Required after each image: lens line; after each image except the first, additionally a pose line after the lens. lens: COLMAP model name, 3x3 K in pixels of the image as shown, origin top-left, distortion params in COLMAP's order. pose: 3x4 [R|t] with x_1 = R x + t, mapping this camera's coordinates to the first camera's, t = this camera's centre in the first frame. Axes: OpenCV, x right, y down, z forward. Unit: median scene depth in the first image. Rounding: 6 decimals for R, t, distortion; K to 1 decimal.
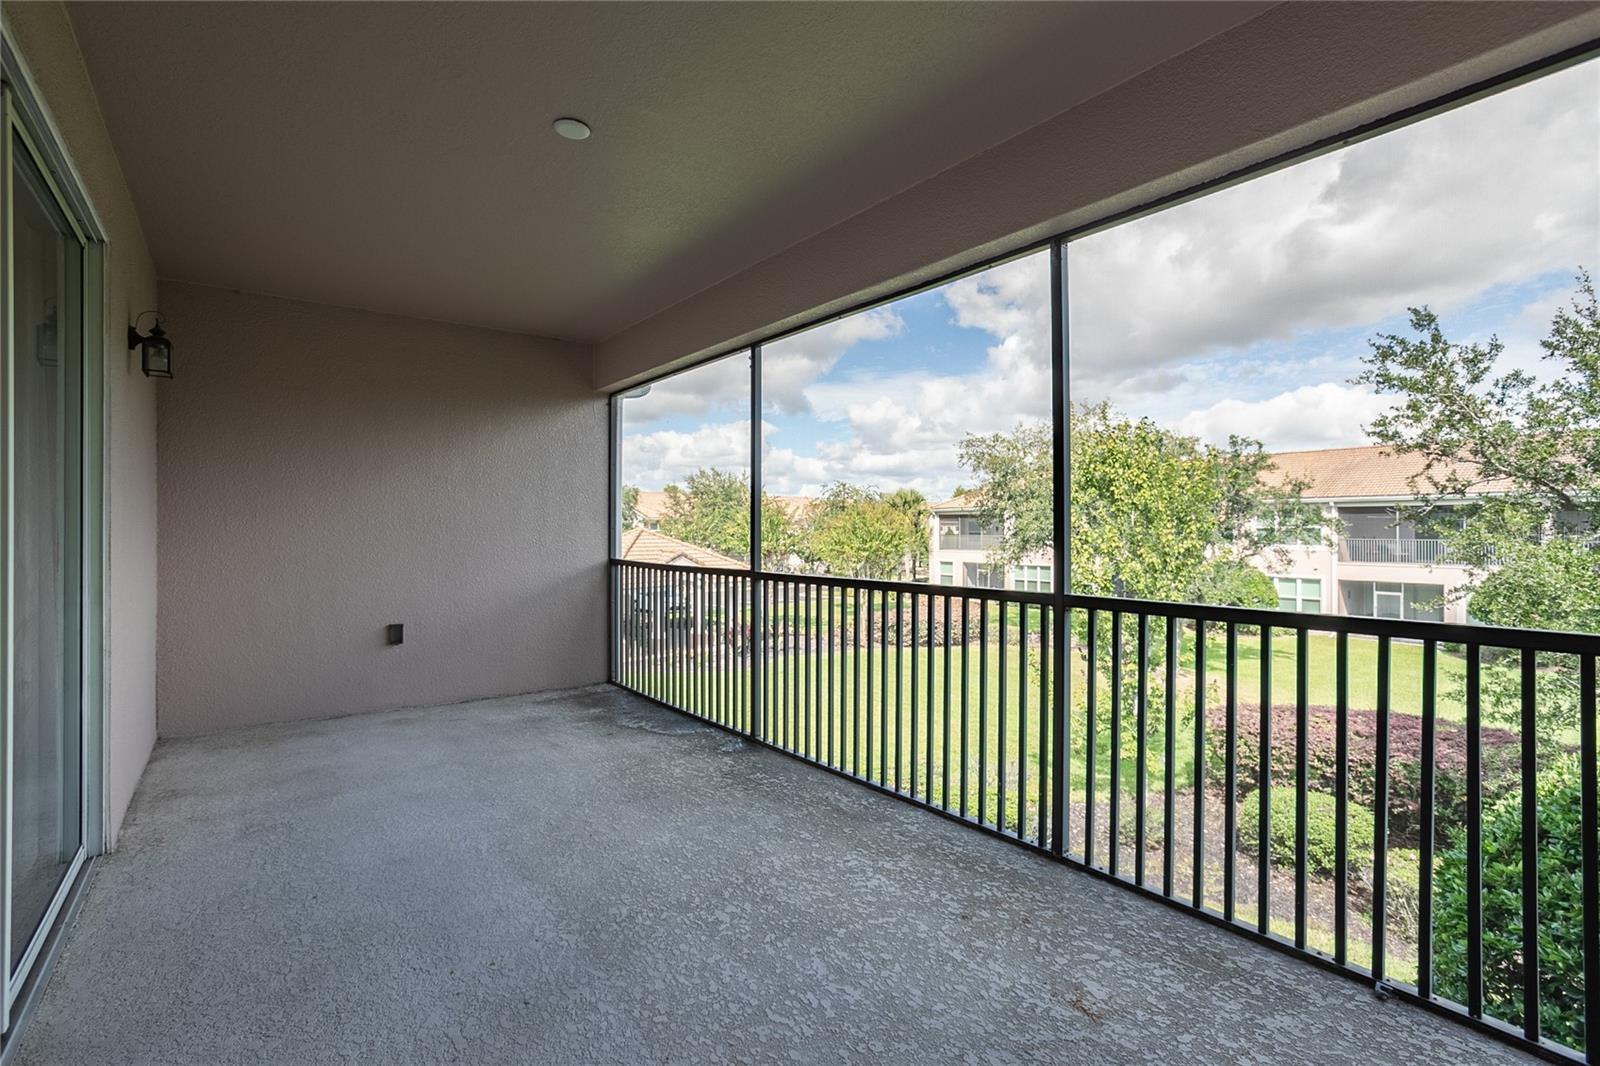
lens RADIAL K [[714.0, 0, 805.4], [0, 714.0, 529.2], [0, 0, 1]] dist [0.003948, 0.000362]
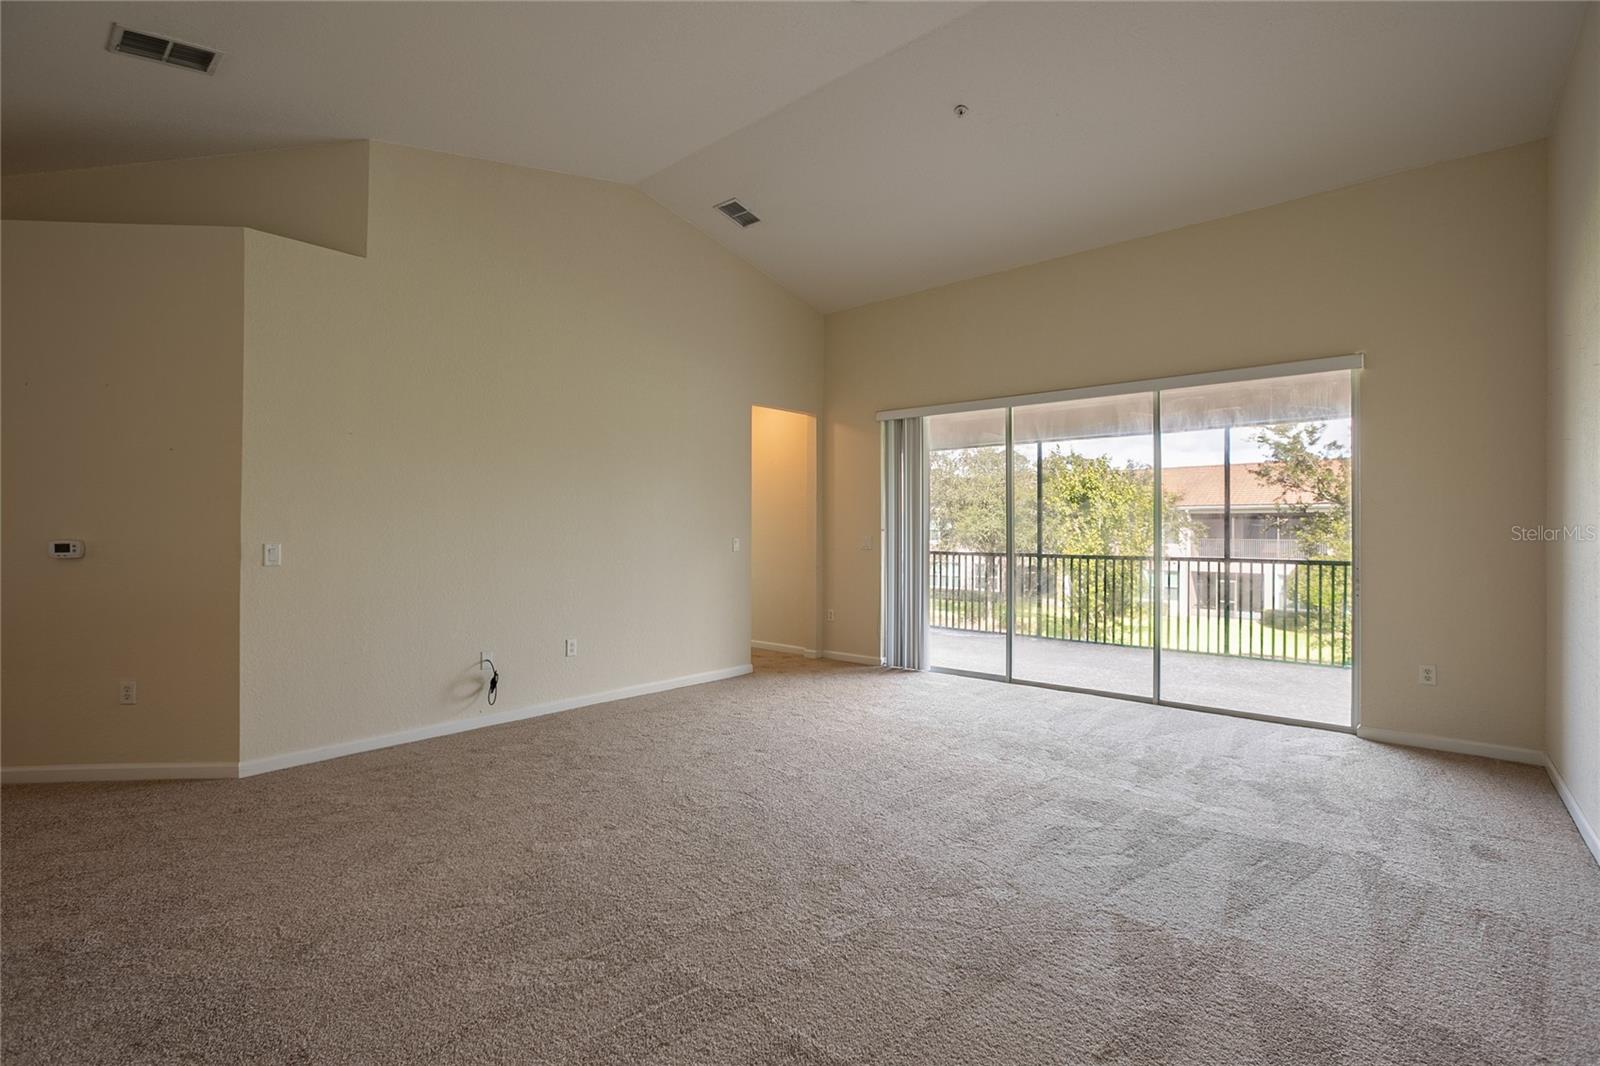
lens RADIAL K [[714.0, 0, 795.0], [0, 714.0, 535.1], [0, 0, 1]] dist [0.003948, 0.000362]
pose [[0.987757, 0.003250, 0.155968, -0.530866], [-0.004197, 0.999975, 0.005746, 0.003176], [-0.155945, -0.006330, 0.987745, -0.475862]]
